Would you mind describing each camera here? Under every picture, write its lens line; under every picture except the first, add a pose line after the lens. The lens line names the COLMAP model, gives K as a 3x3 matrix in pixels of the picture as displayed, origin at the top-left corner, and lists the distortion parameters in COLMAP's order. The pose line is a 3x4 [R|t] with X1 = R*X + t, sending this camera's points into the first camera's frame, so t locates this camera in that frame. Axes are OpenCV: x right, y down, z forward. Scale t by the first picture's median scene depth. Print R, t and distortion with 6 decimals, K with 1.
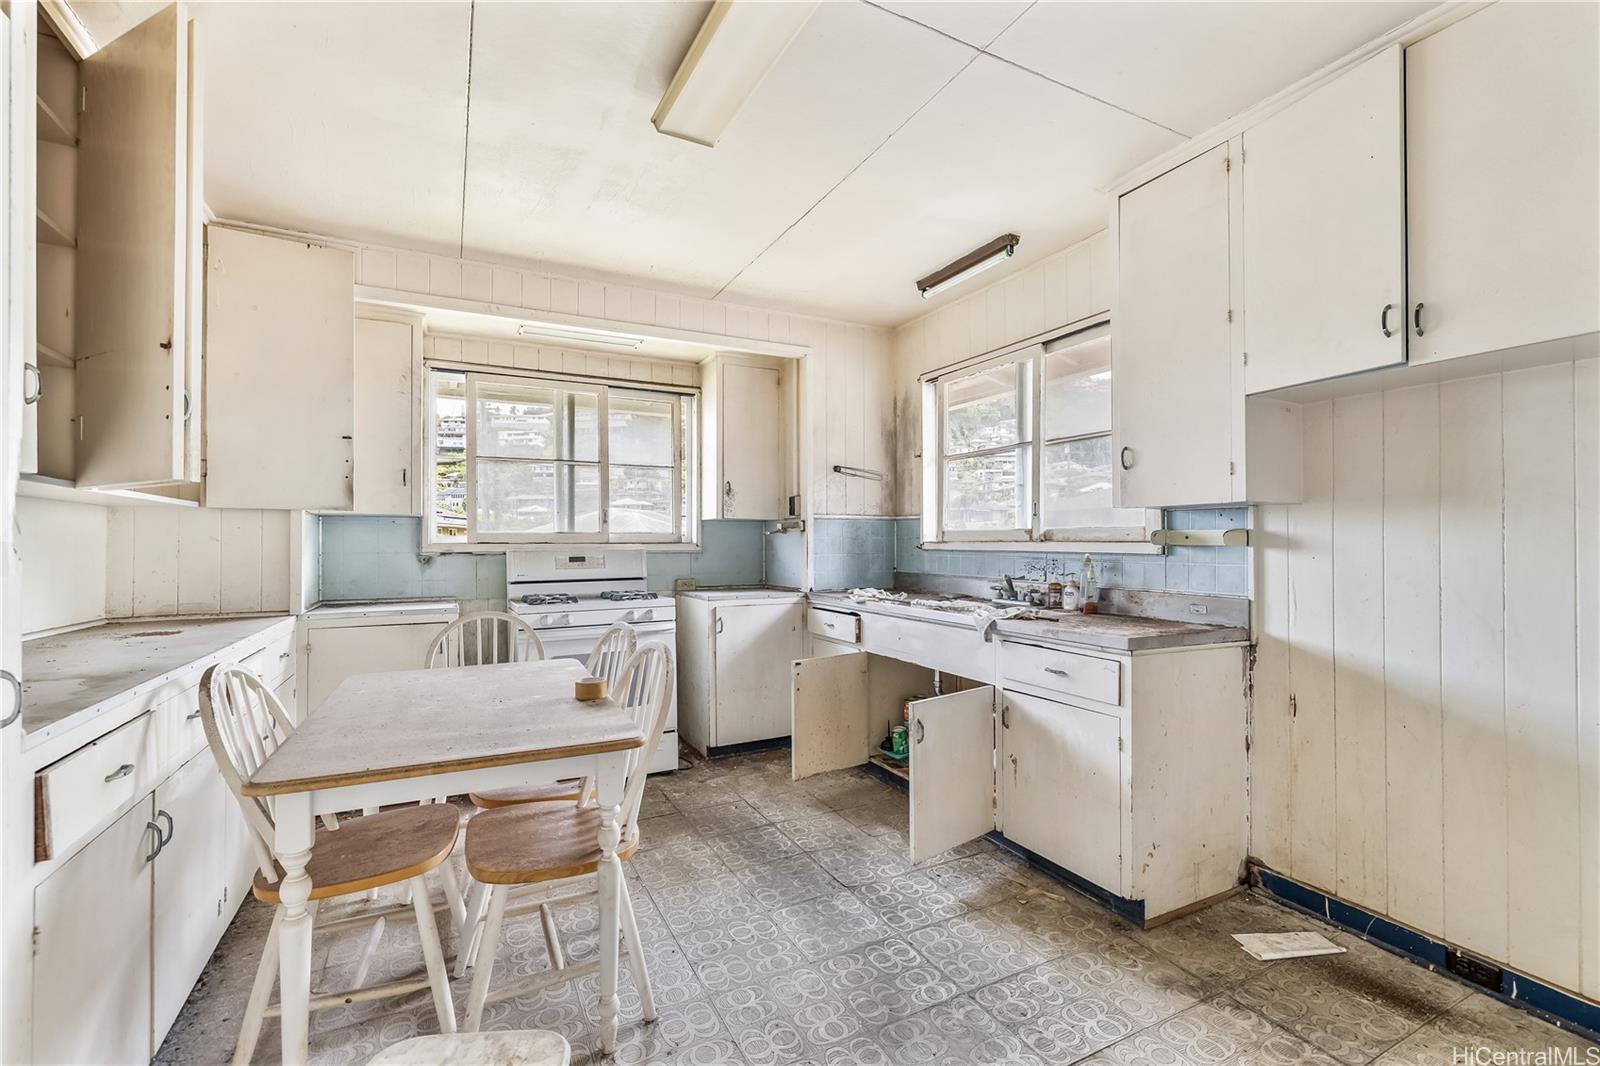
lens RADIAL K [[681.7, 0, 799.7], [0, 681.7, 541.6], [0, 0, 1]] dist [-0.000191, 0.000567]
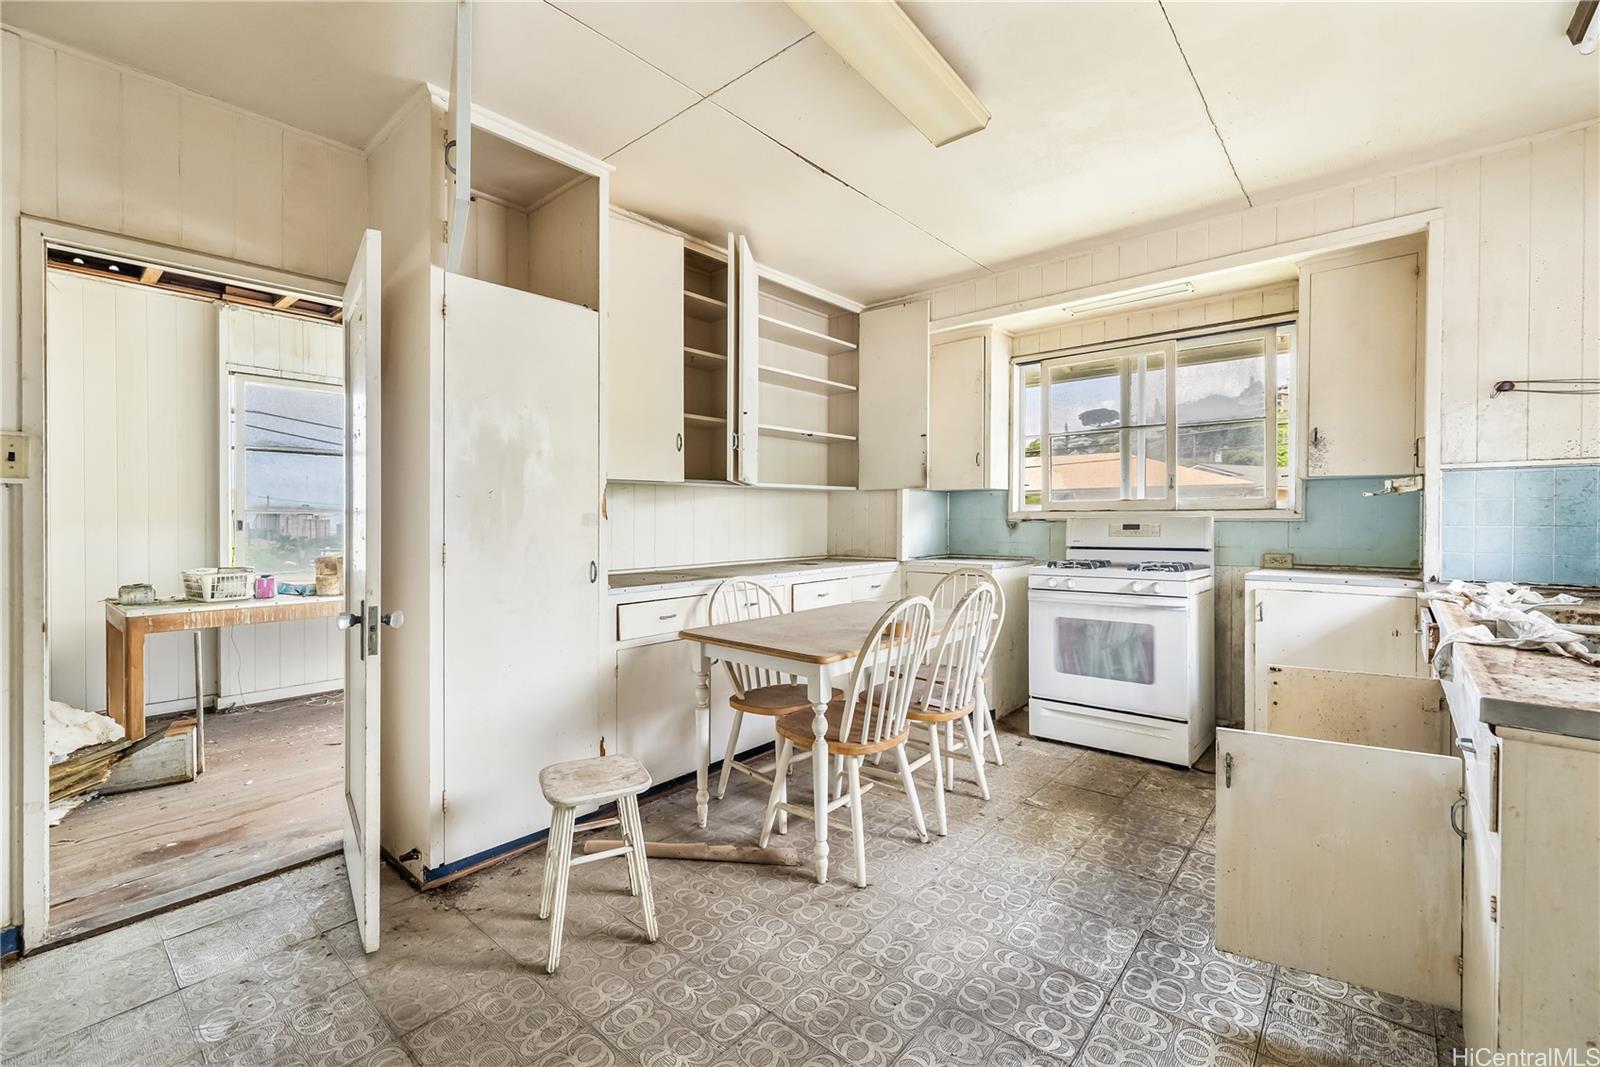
lens RADIAL K [[681.7, 0, 799.7], [0, 681.7, 521.8], [0, 0, 1]] dist [-0.000191, 0.000567]
pose [[0.373946, 0.008958, -0.927407, 0.428164], [0.009627, 0.999862, 0.013539, 0.000629], [0.927400, -0.013992, 0.373808, 0.200711]]
